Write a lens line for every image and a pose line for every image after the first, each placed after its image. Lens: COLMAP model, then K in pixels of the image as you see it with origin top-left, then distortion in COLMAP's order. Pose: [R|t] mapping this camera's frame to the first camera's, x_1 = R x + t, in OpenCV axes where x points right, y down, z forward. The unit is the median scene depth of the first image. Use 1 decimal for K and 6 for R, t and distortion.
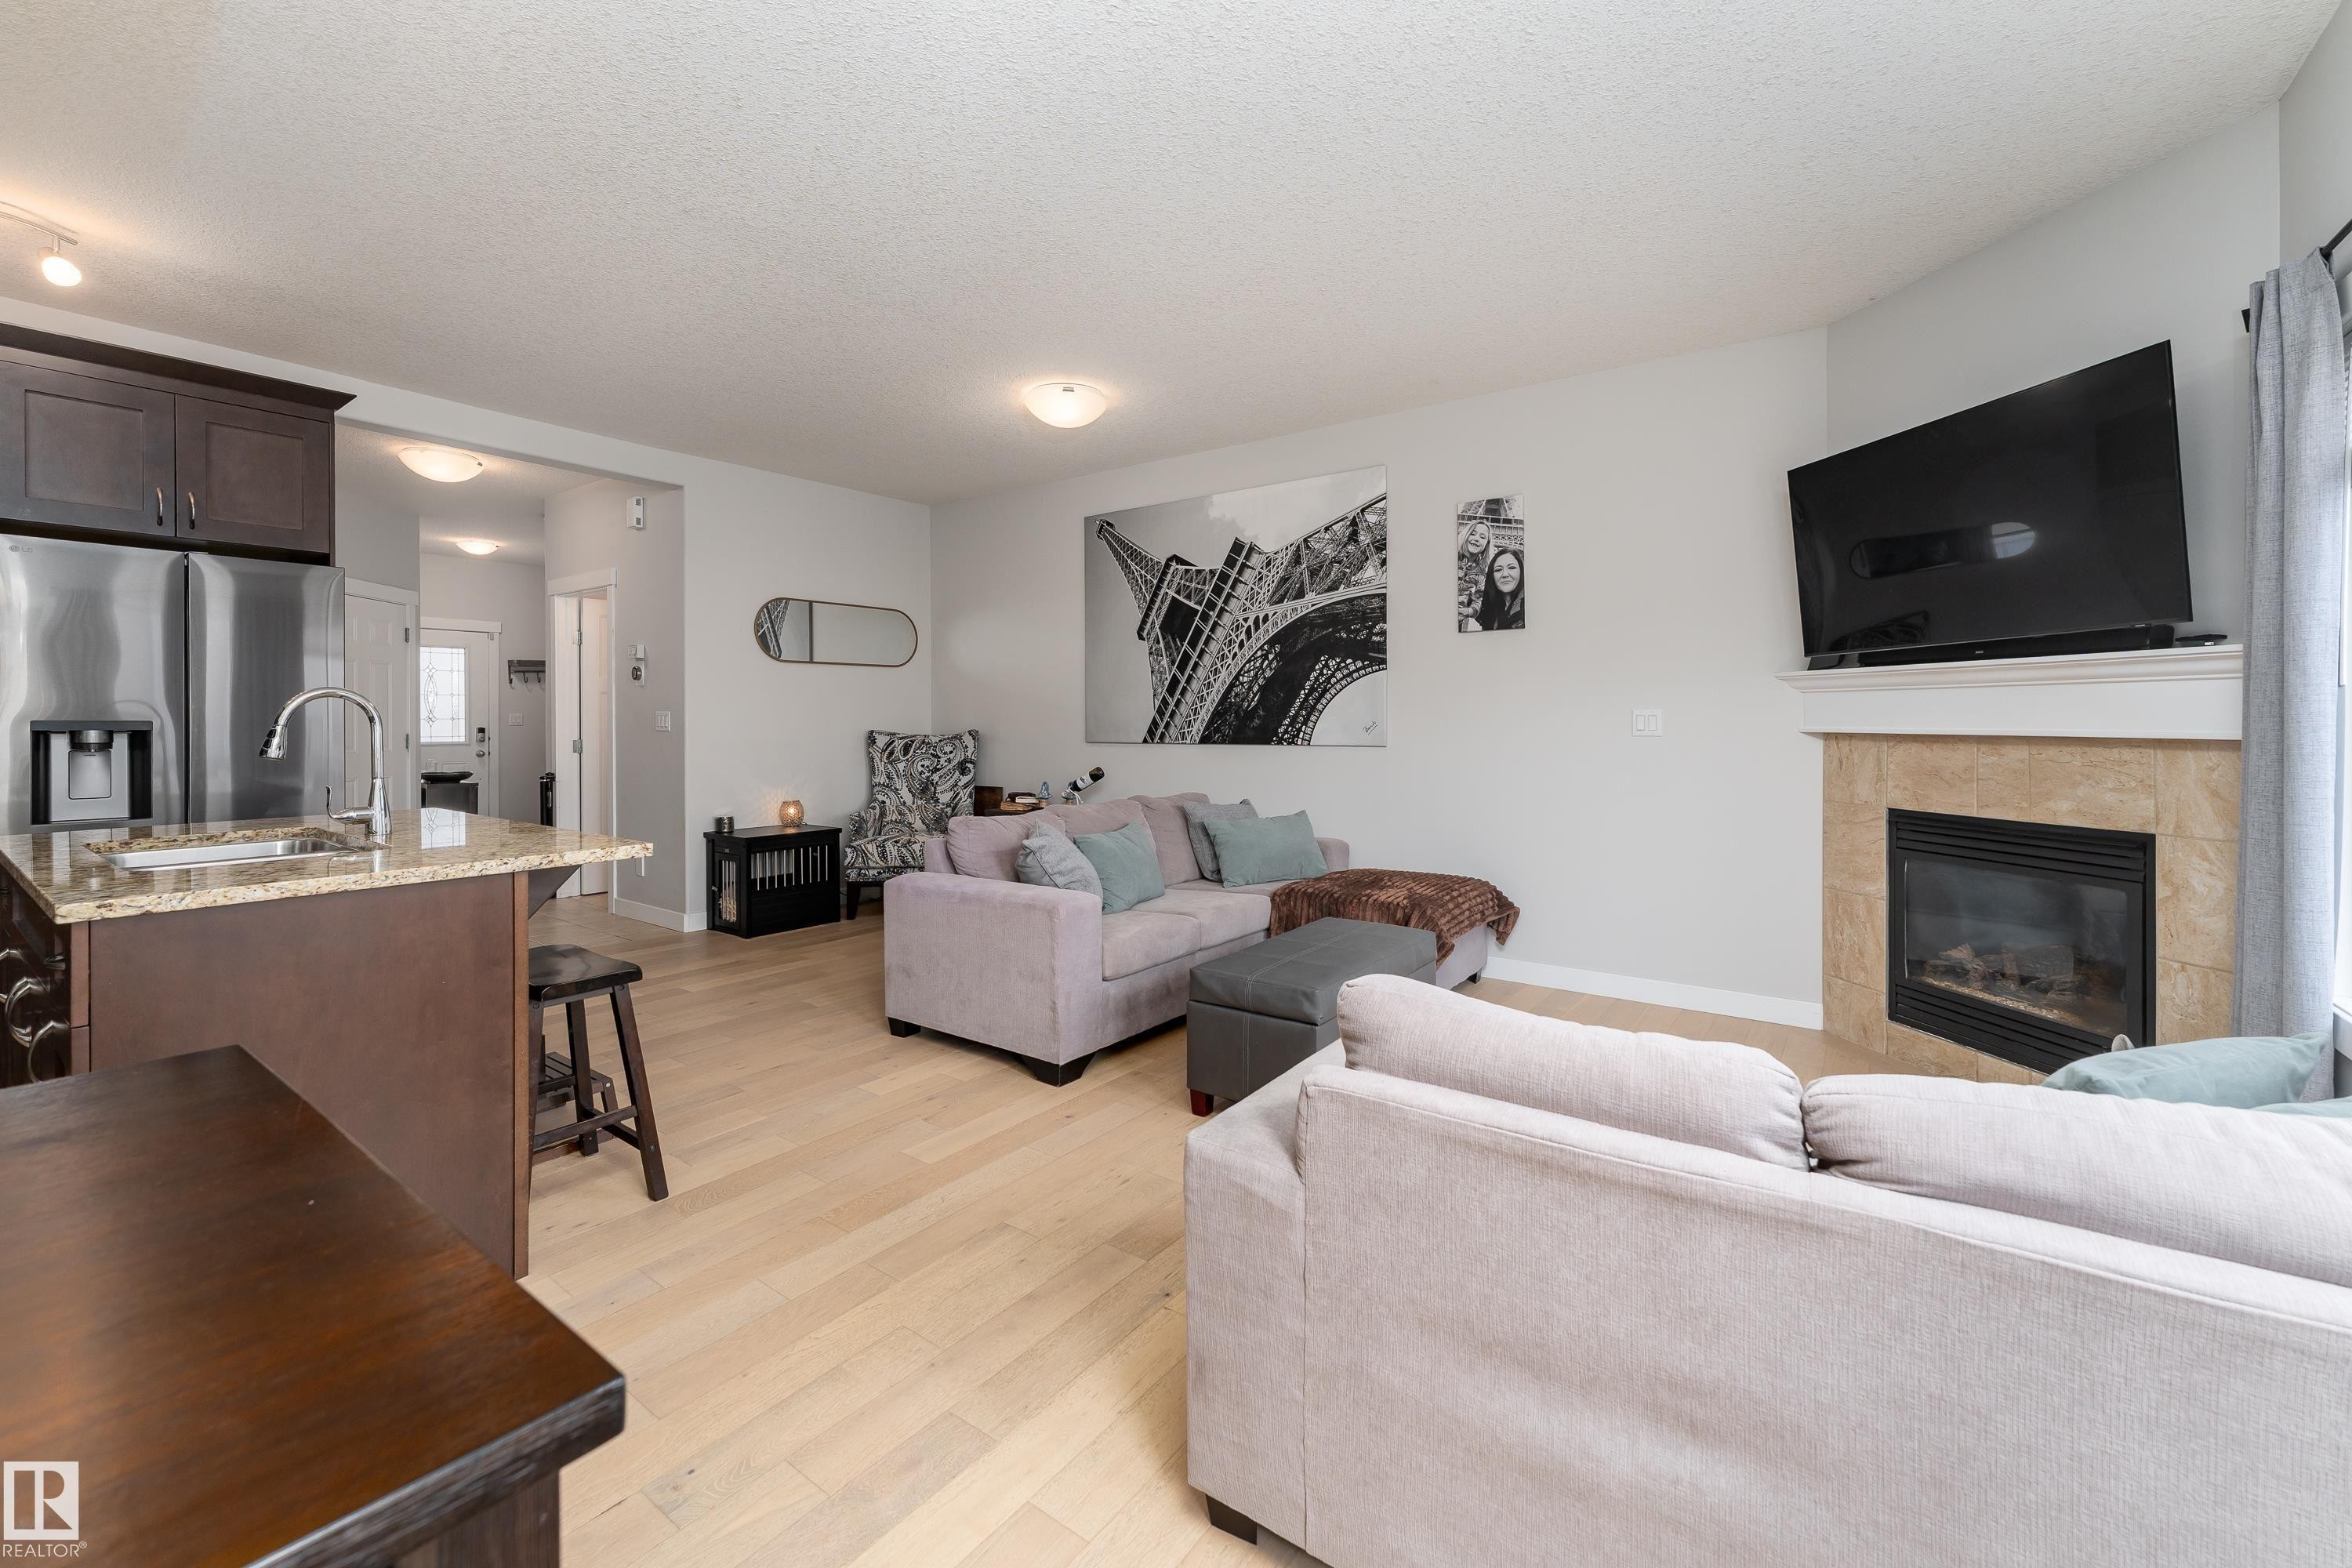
lens RADIAL K [[967.6, 0, 1180.0], [0, 967.6, 717.1], [0, 0, 1]] dist [0.001627, 0.000978]
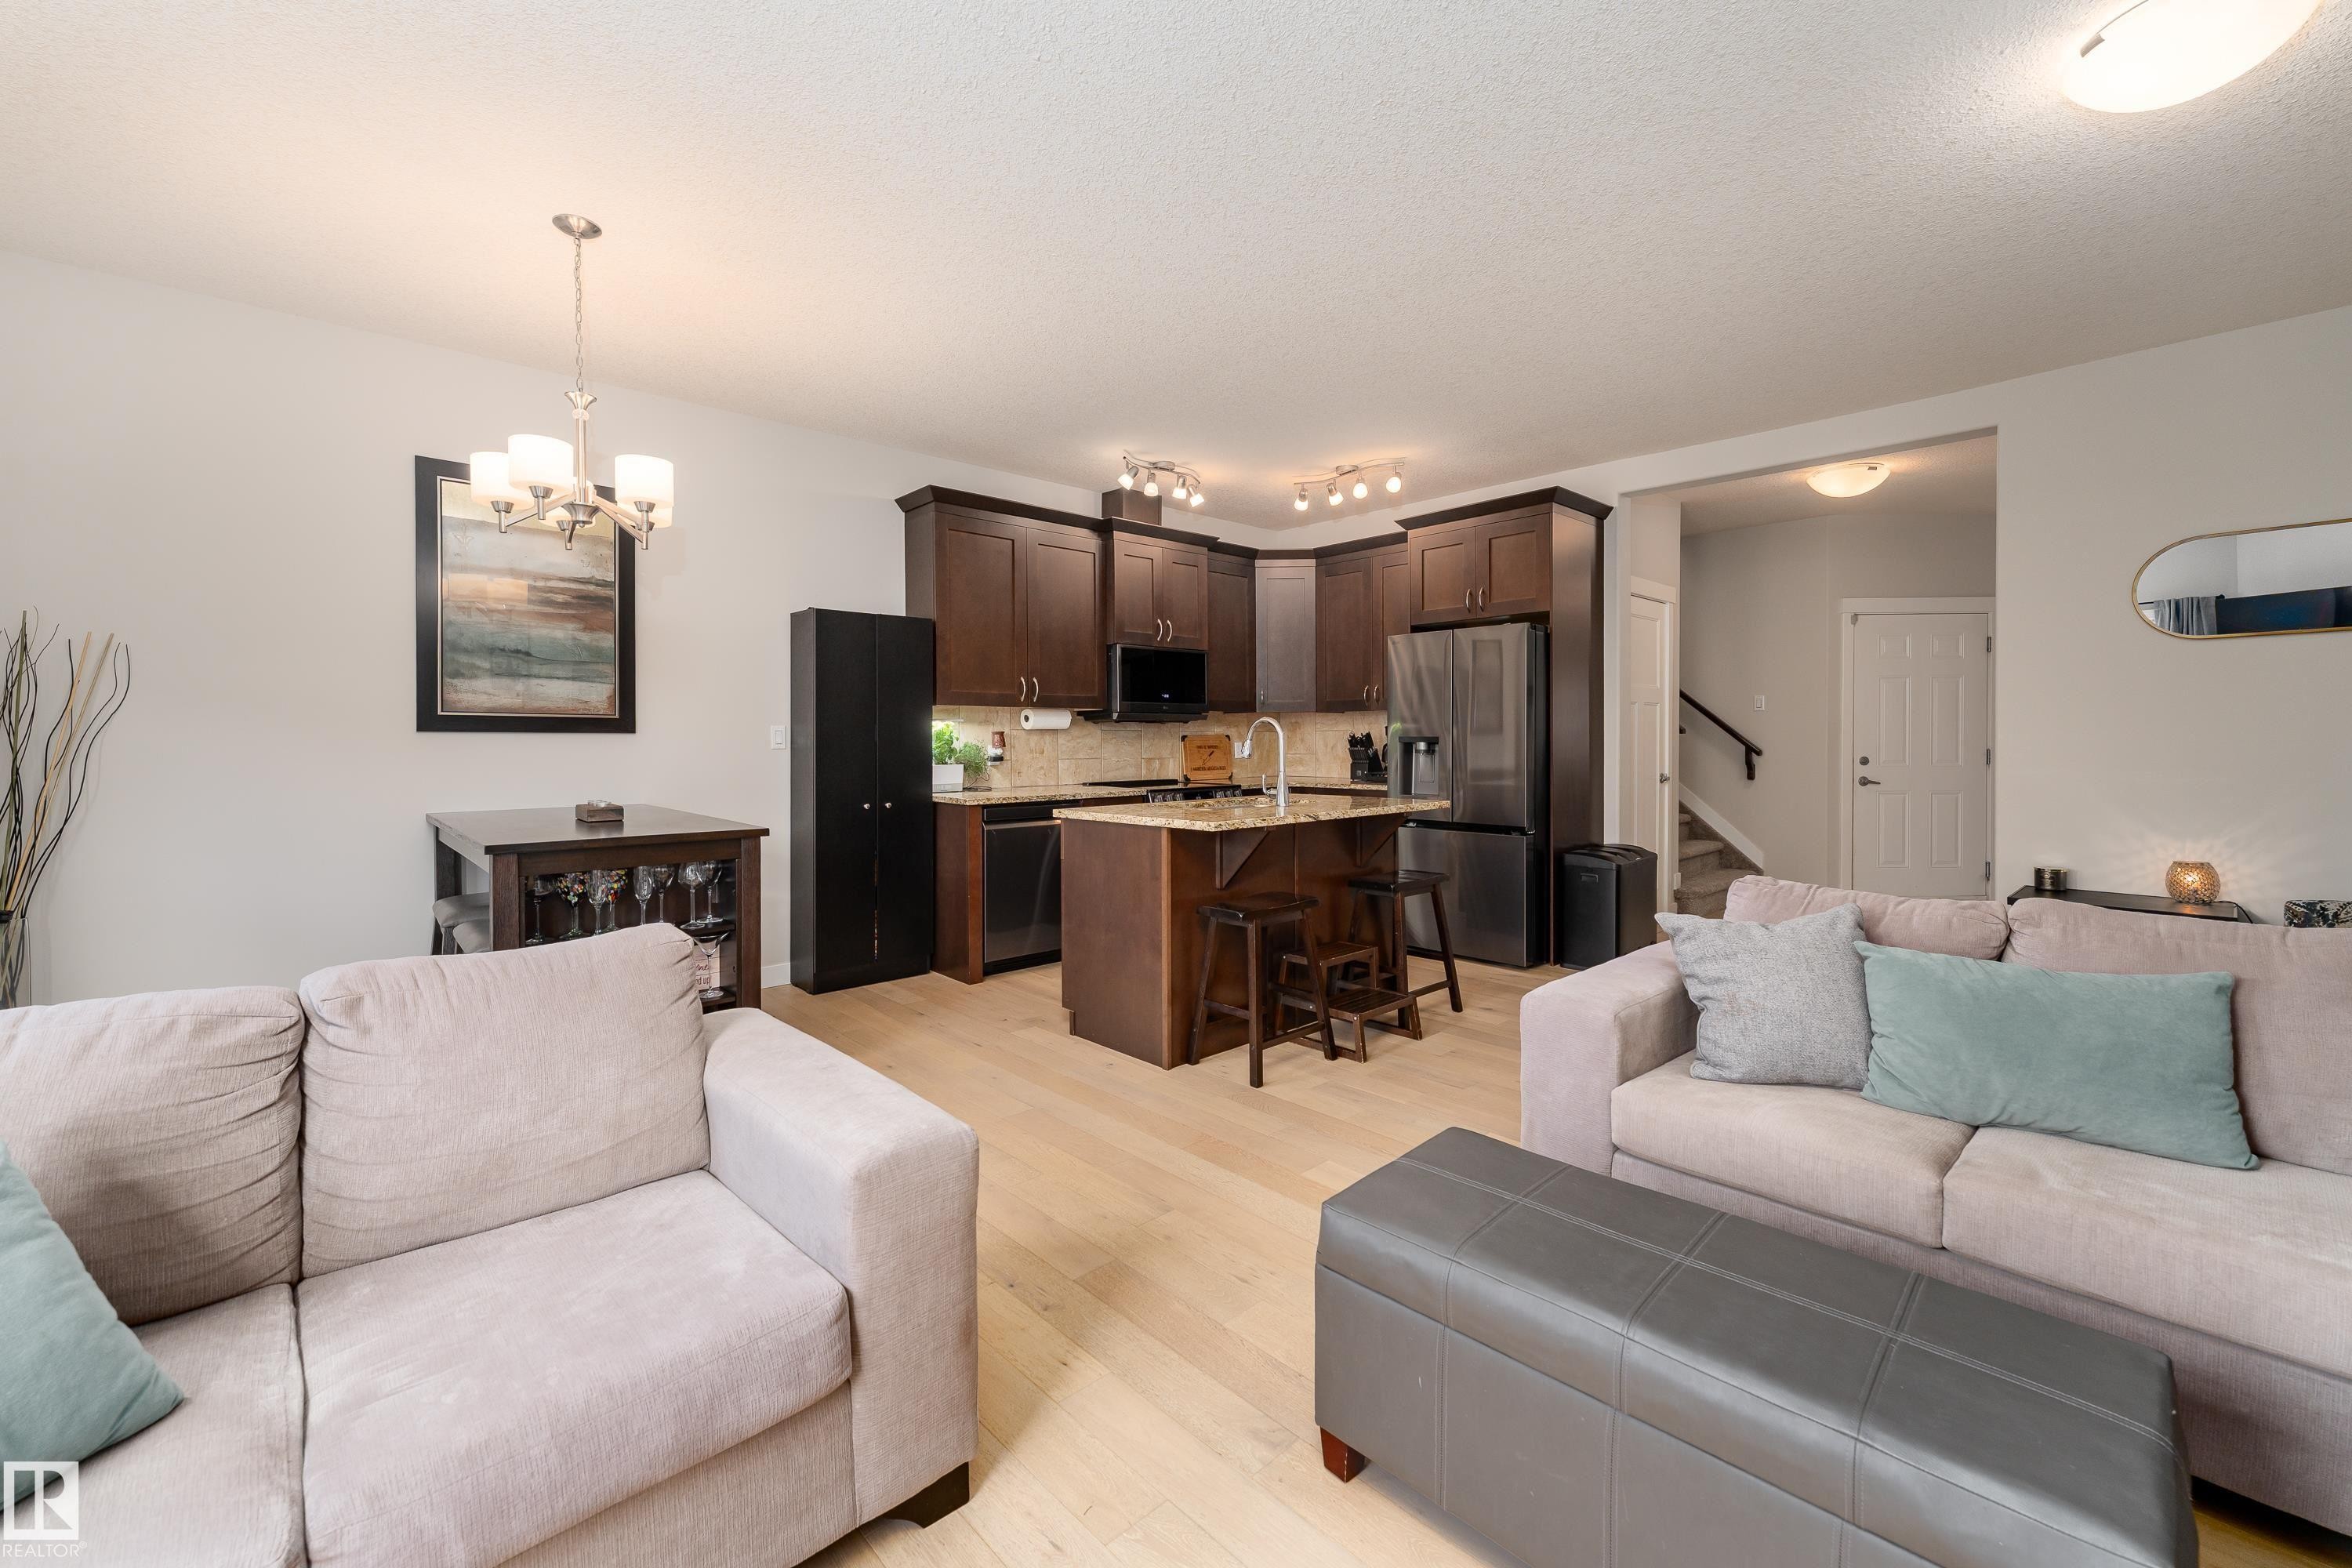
lens RADIAL K [[967.6, 0, 1171.8], [0, 967.6, 737.0], [0, 0, 1]] dist [0.001627, 0.000978]
pose [[-0.186183, -0.001543, -0.982514, 0.461191], [0.006296, 0.999976, -0.002764, 0.004565], [0.982495, -0.006700, -0.186169, 0.643368]]
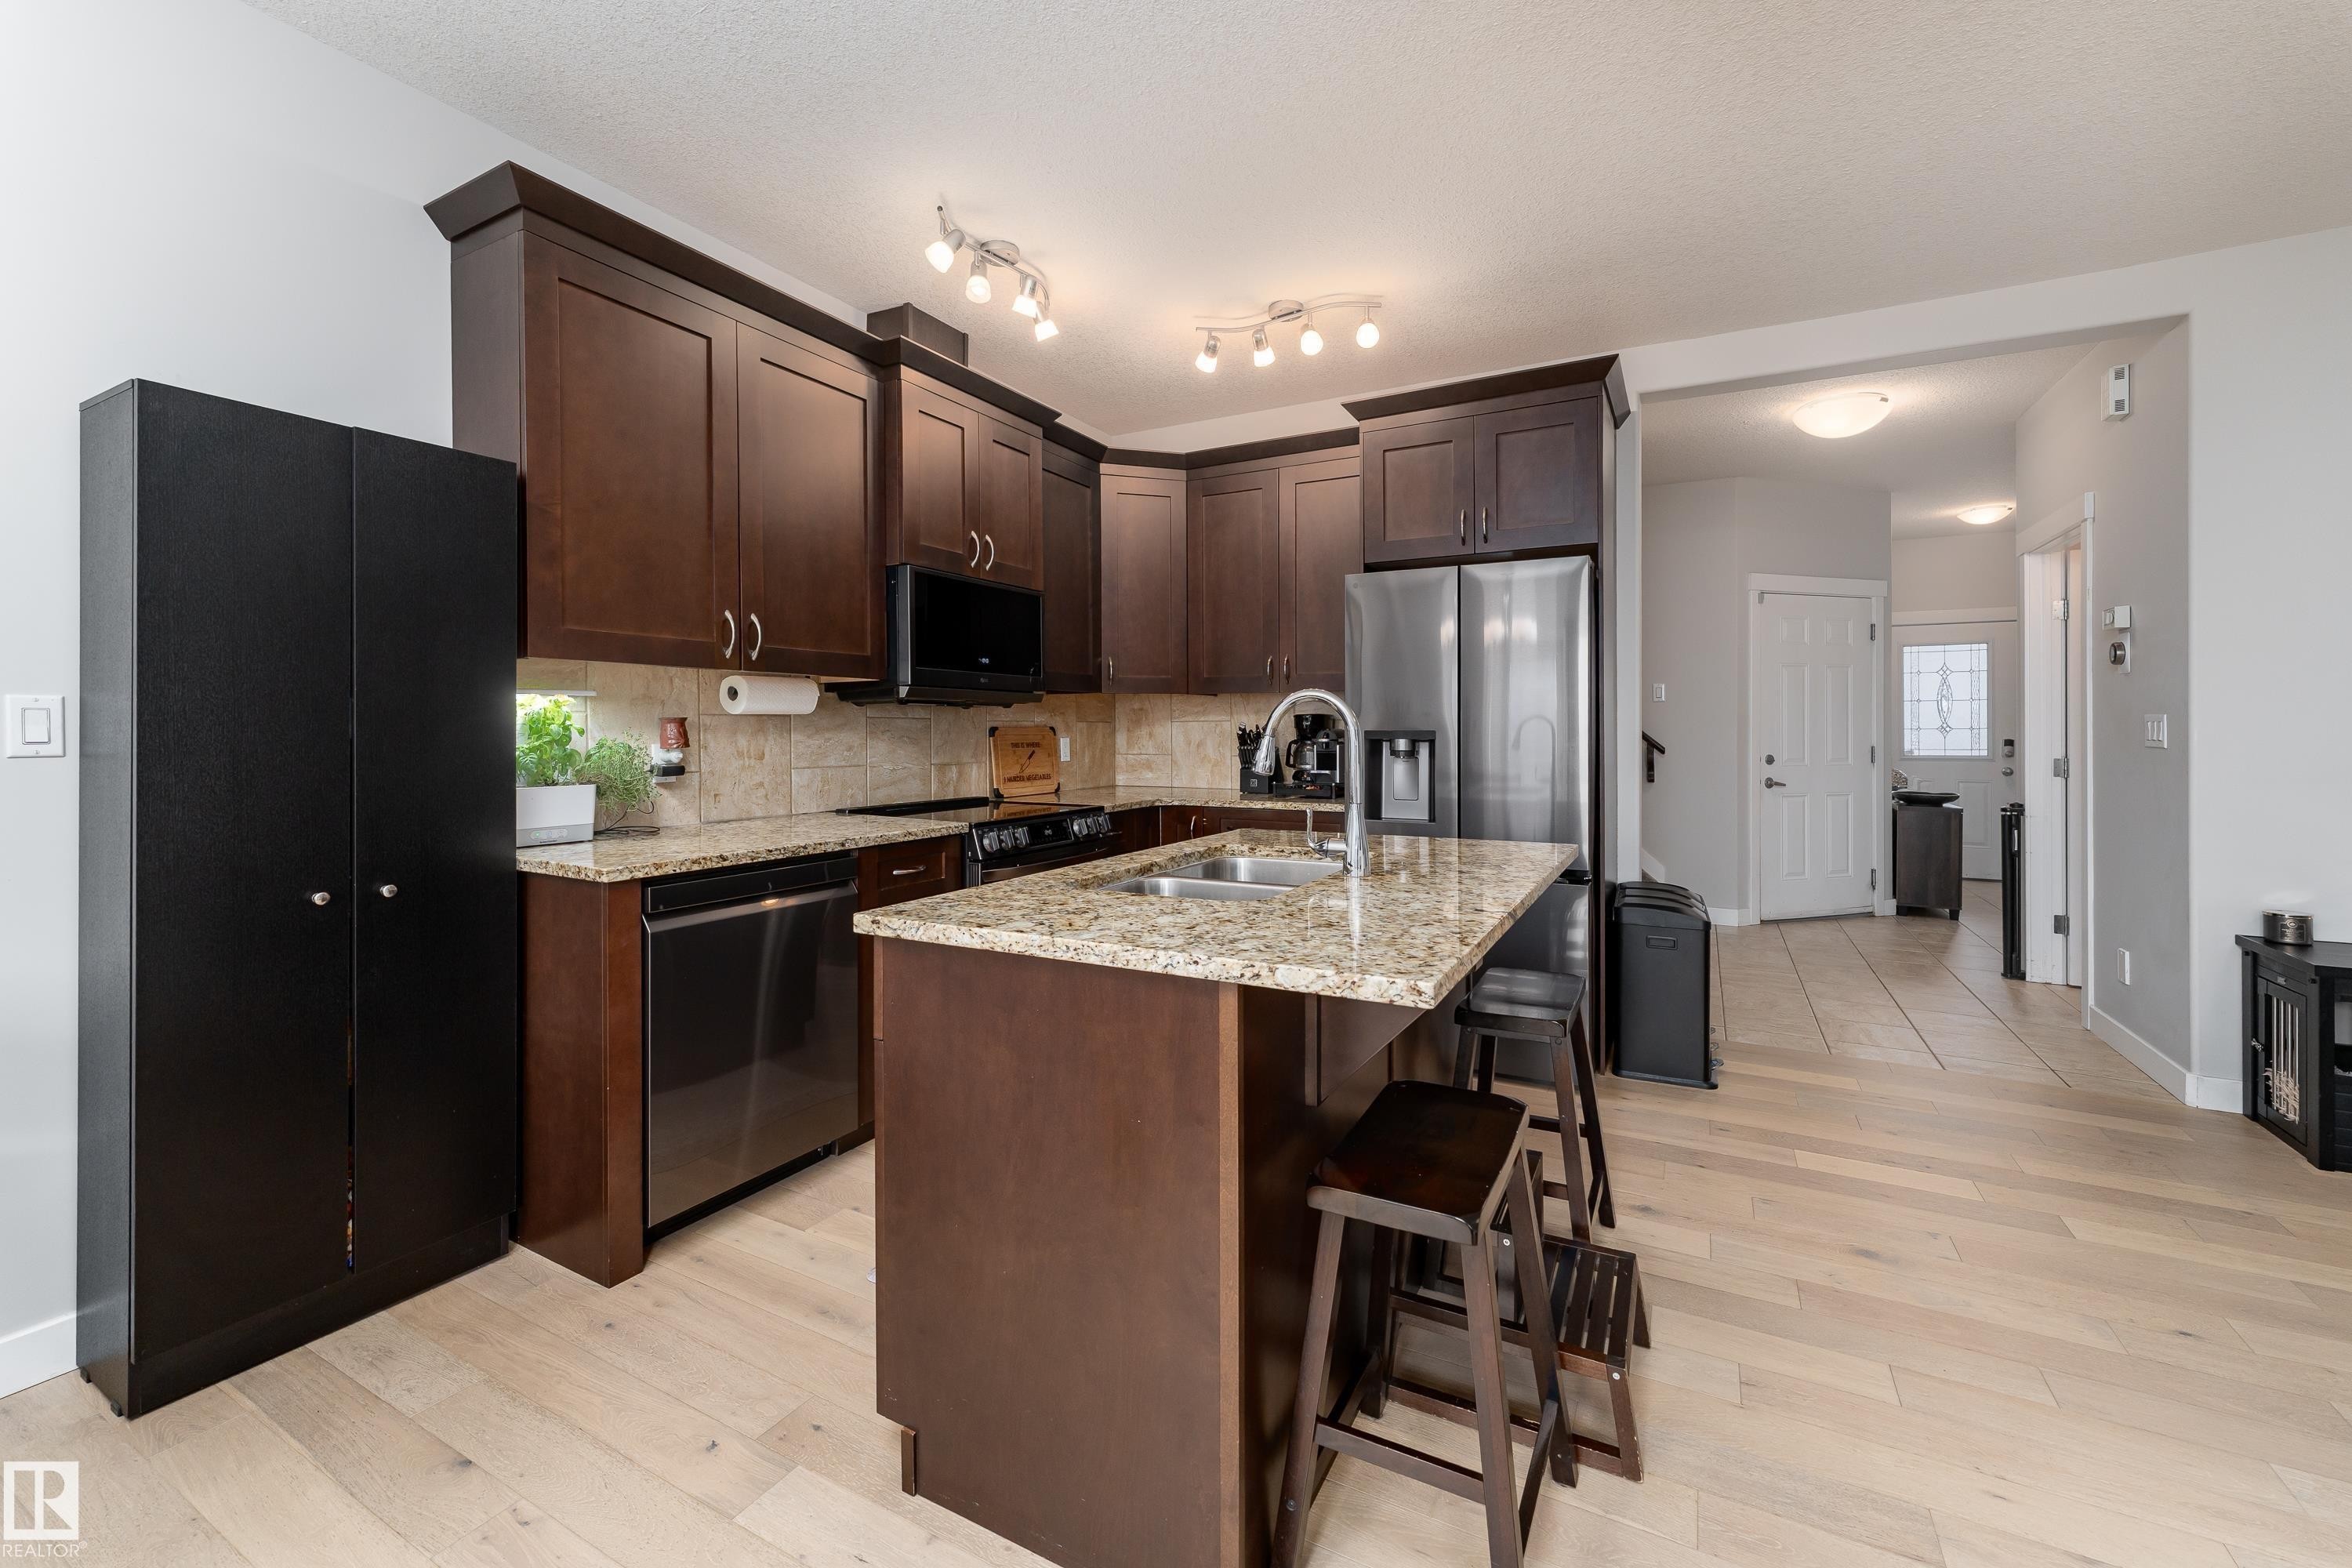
lens RADIAL K [[967.6, 0, 1183.5], [0, 967.6, 733.5], [0, 0, 1]] dist [0.001627, 0.000978]
pose [[0.142088, 0.002831, -0.989850, -0.043675], [0.003221, 0.999989, 0.003322, 0.002024], [0.989849, -0.003660, 0.142077, 0.433150]]
